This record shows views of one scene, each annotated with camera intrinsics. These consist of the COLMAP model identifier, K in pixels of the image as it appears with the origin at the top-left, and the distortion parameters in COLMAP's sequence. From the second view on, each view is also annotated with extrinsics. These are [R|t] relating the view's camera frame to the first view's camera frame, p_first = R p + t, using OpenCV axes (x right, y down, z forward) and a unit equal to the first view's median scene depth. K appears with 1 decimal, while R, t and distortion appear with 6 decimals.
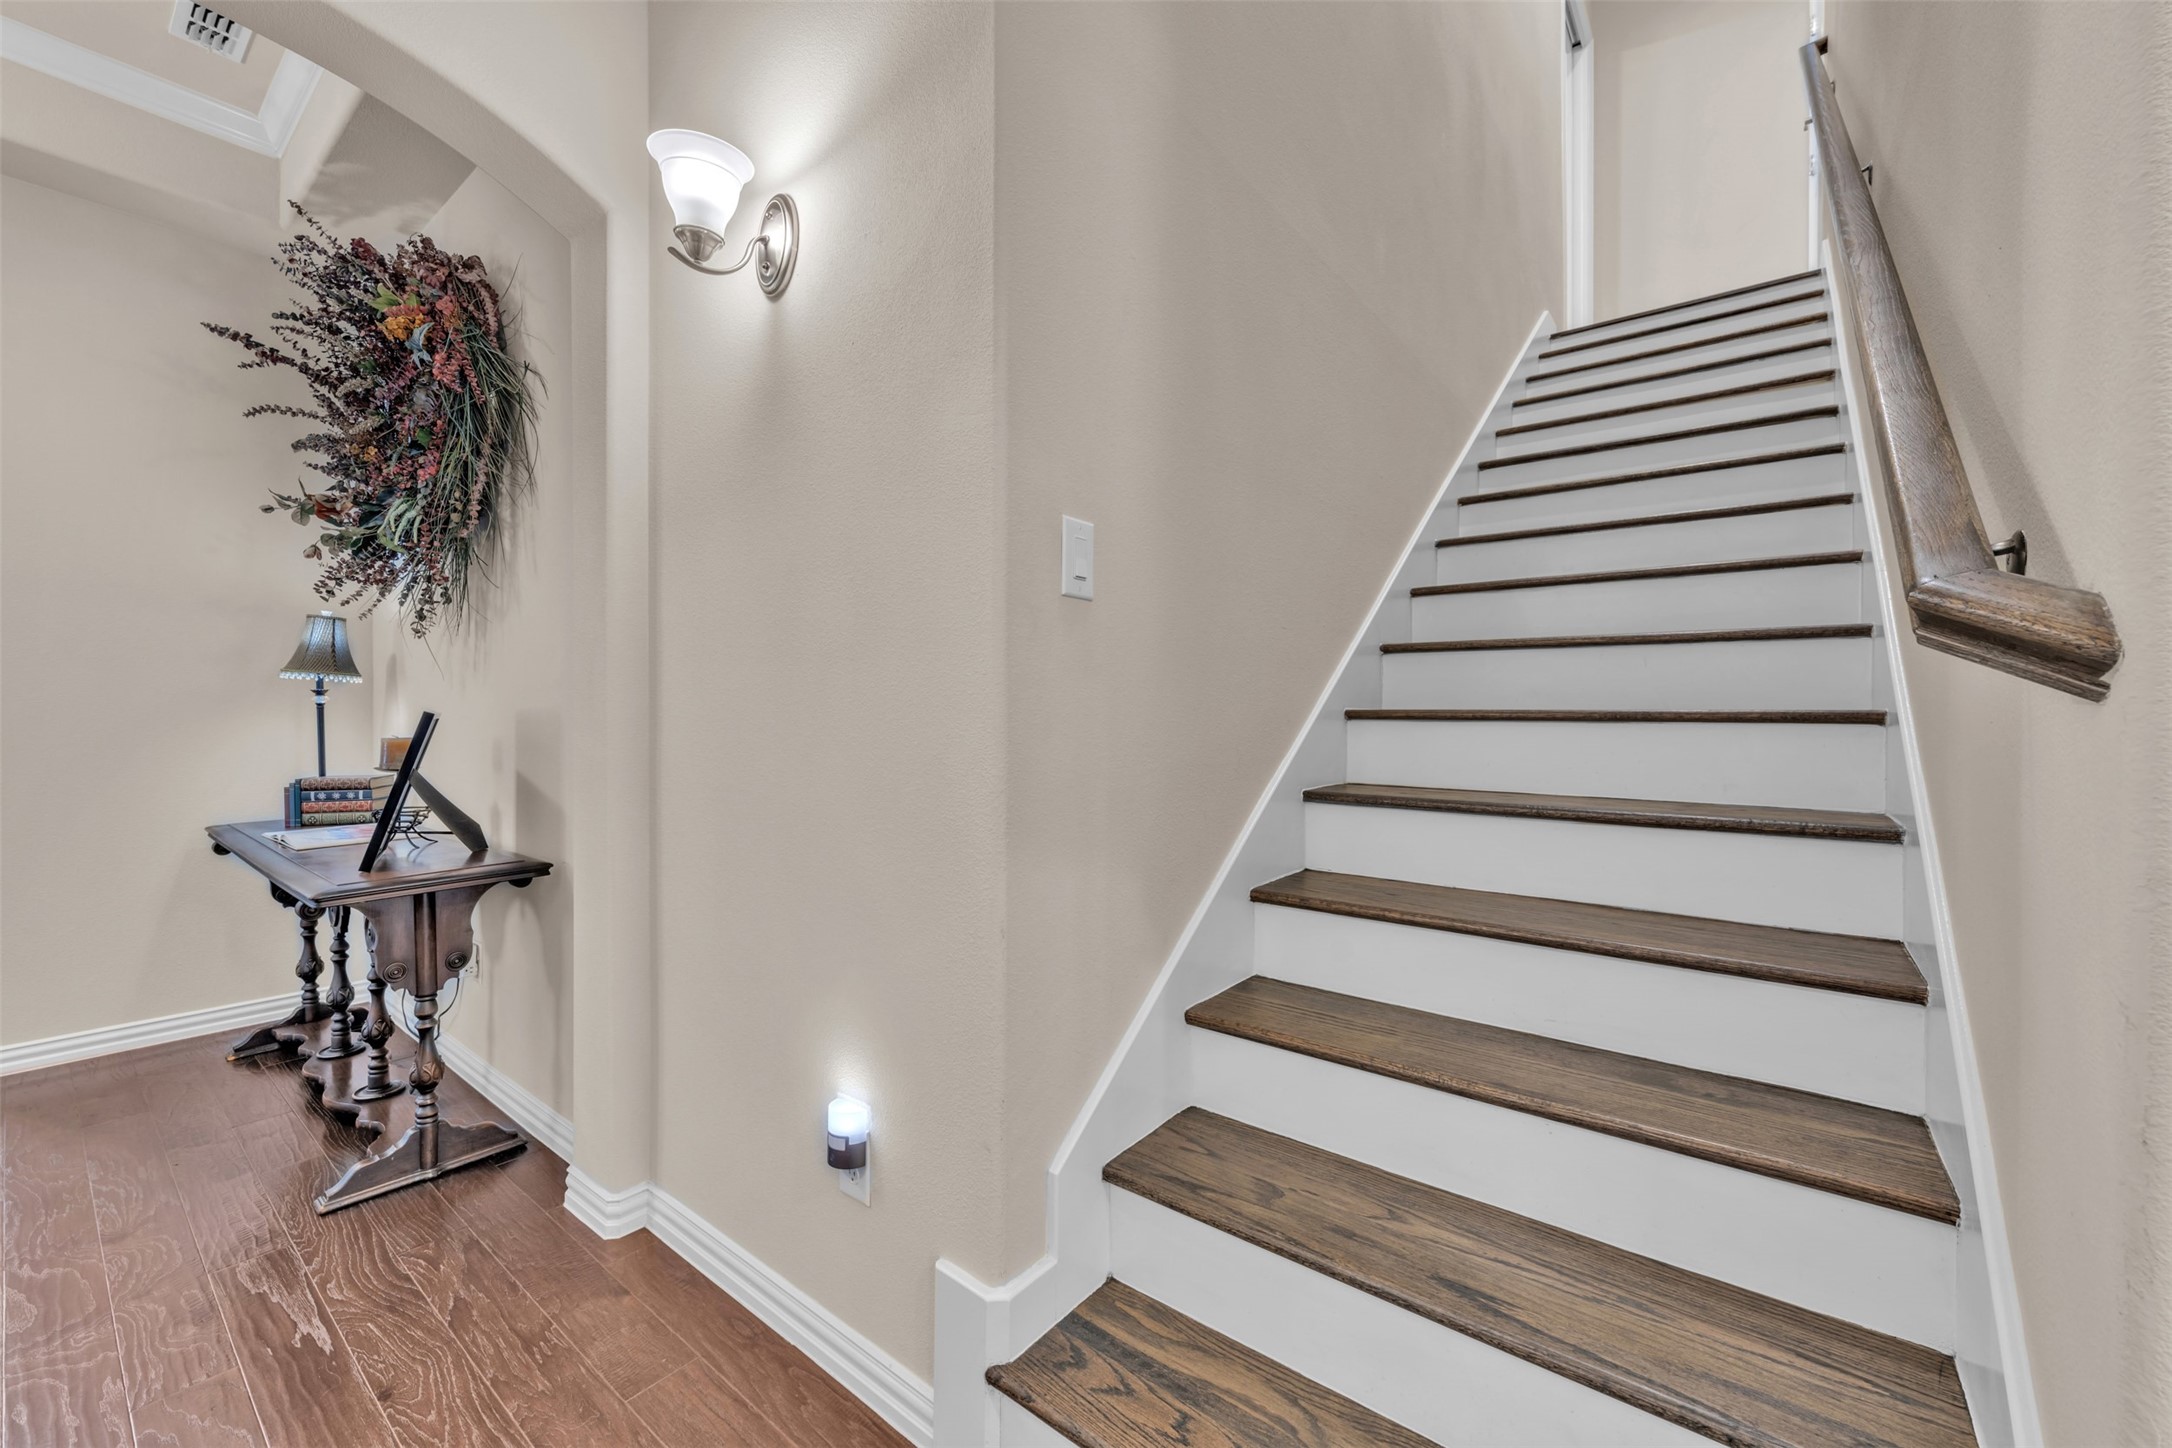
lens RADIAL K [[839.0, 0, 1076.3], [0, 839.0, 717.7], [0, 0, 1]] dist [-0.003039, 0.000605]
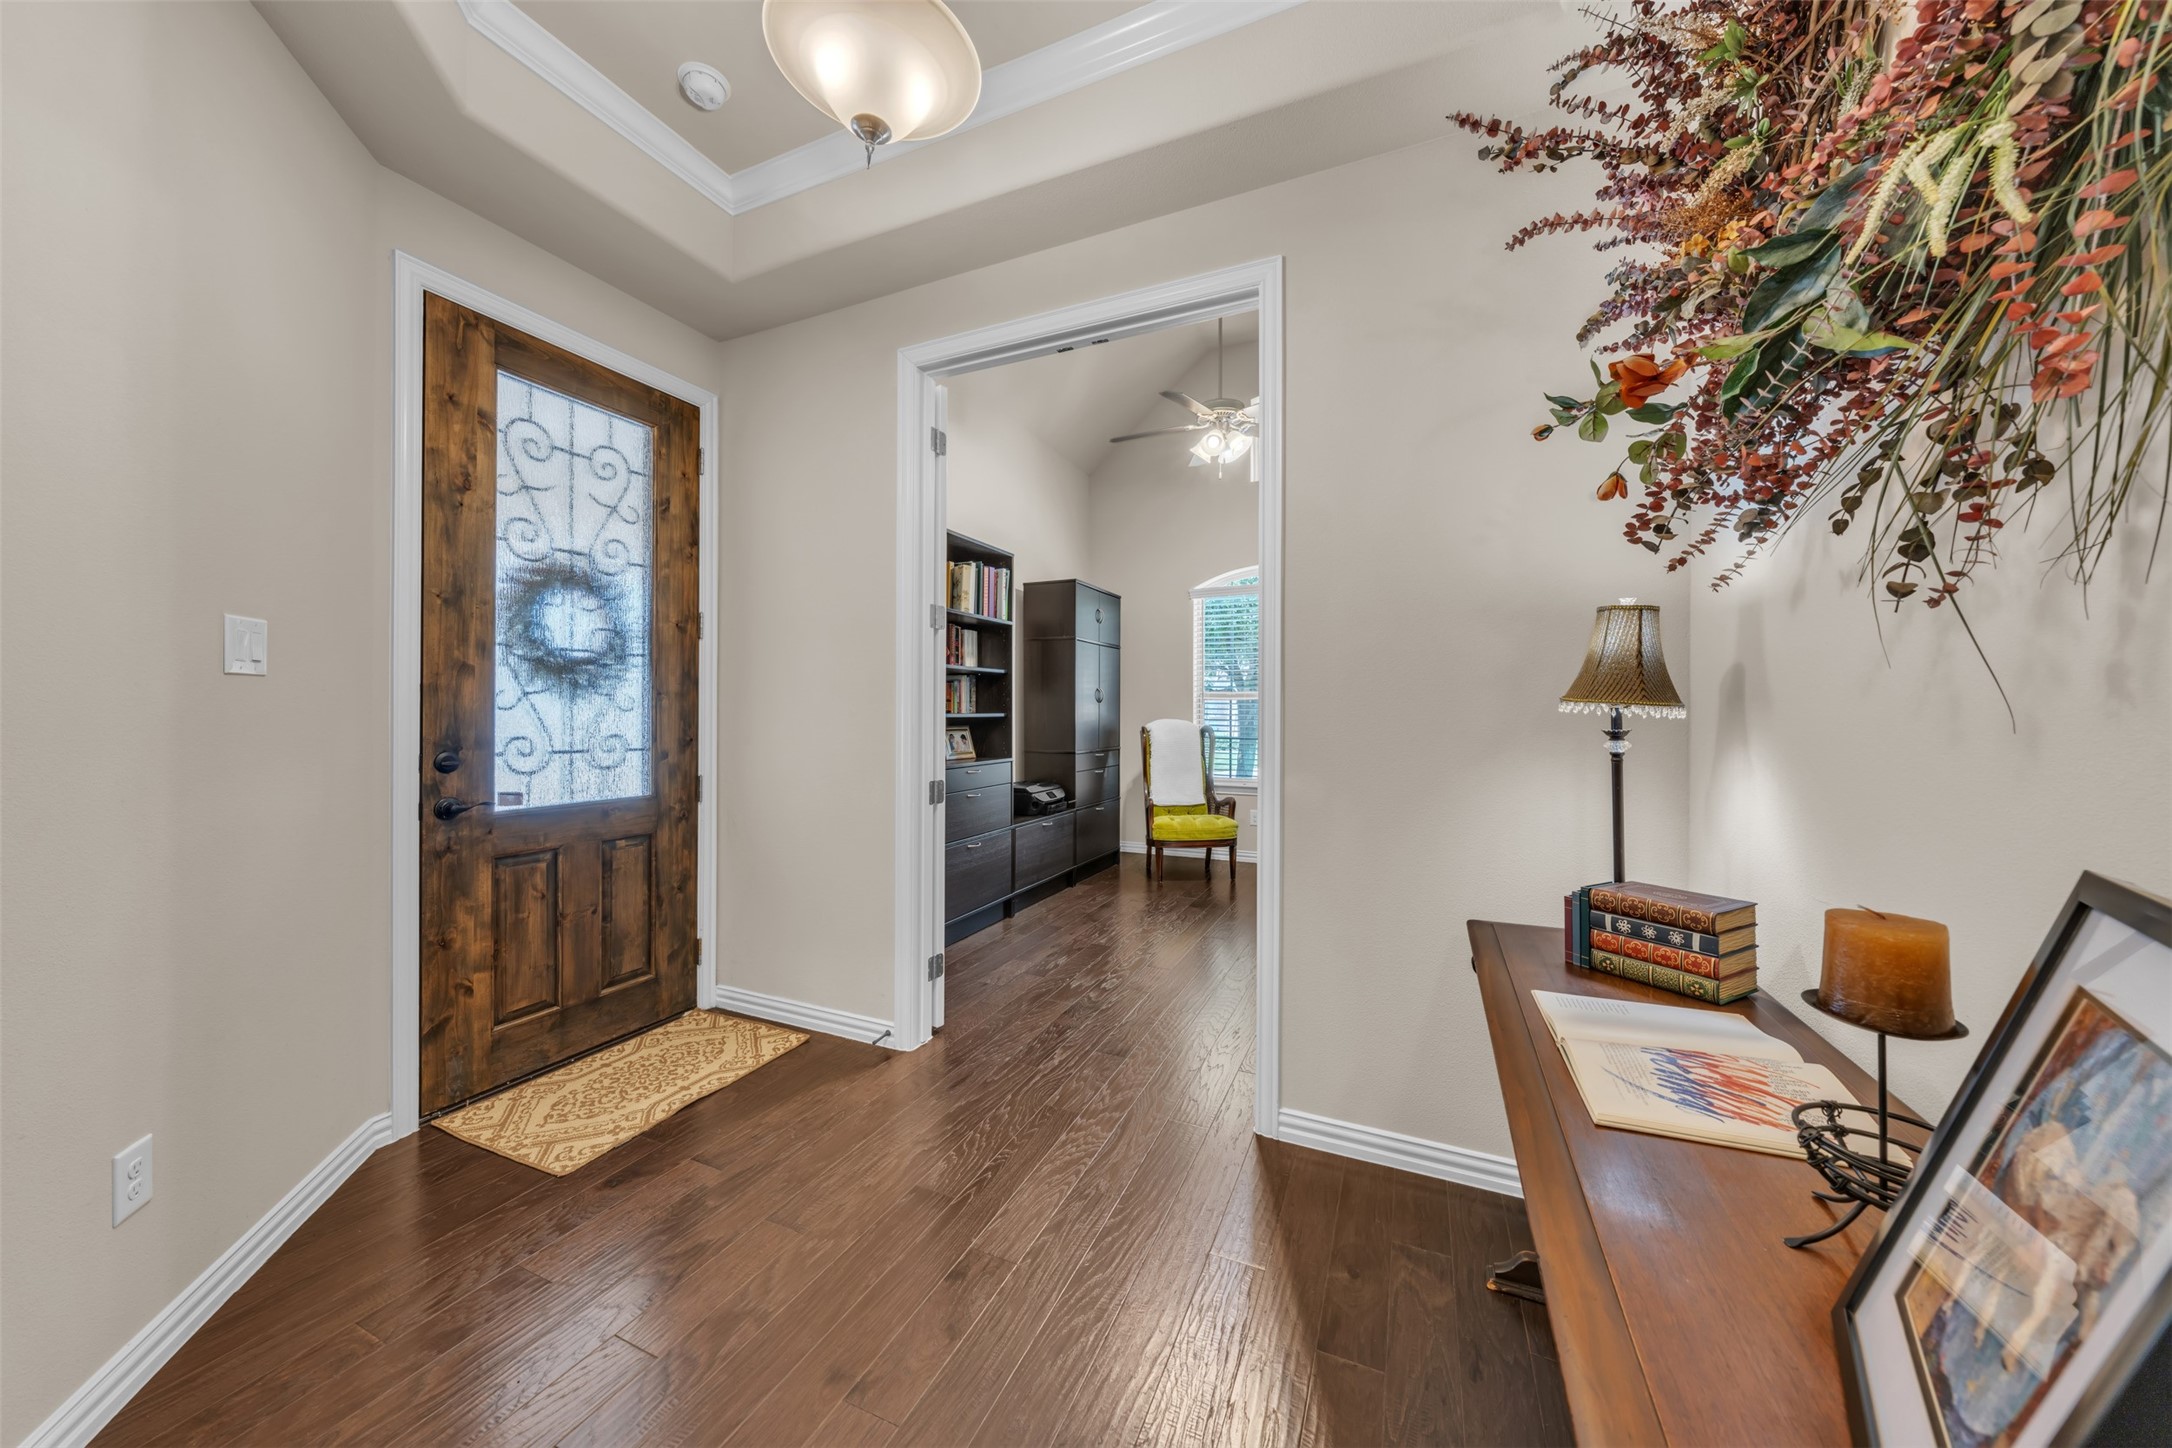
lens RADIAL K [[753.7, 0, 1075.4], [0, 753.7, 715.3], [0, 0, 1]] dist [0.002215, -0.000213]
pose [[0.243950, -0.002120, -0.969785, -0.507249], [-0.006867, 0.999969, -0.003913, -0.042426], [0.969763, 0.007614, 0.243928, 0.527112]]
